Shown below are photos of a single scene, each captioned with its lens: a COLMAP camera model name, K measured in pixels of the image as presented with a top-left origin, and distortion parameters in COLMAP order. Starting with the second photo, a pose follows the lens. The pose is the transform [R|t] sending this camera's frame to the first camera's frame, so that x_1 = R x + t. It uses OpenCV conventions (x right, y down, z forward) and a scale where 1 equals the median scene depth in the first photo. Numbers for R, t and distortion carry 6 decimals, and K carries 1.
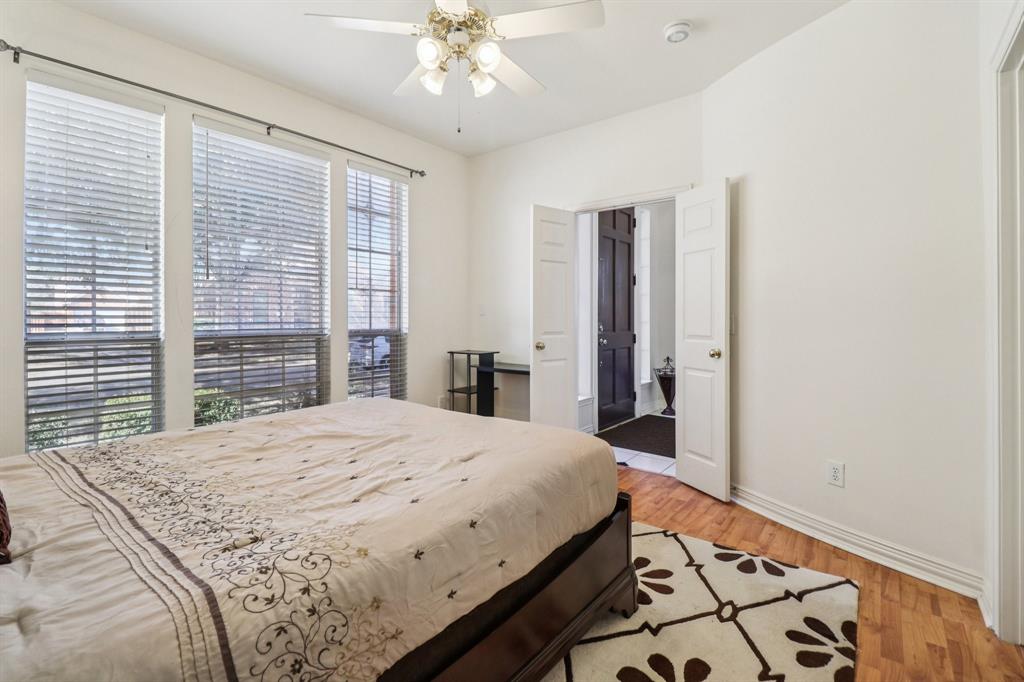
lens RADIAL K [[472.5, 0, 511.1], [0, 472.5, 313.8], [0, 0, 1]] dist [-0.004081, 0.001684]
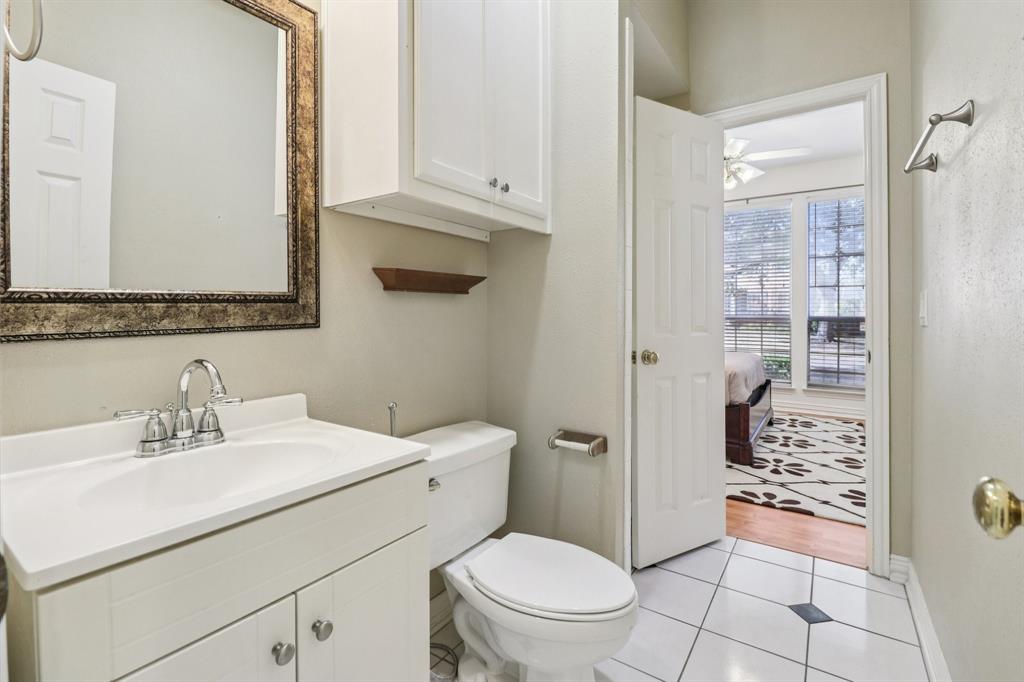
lens RADIAL K [[472.5, 0, 505.0], [0, 472.5, 310.8], [0, 0, 1]] dist [-0.004081, 0.001684]
pose [[0.064285, 0.001832, -0.997930, 1.983360], [0.003350, 0.999992, 0.002052, 0.023425], [0.997926, -0.003475, 0.064279, -0.036348]]
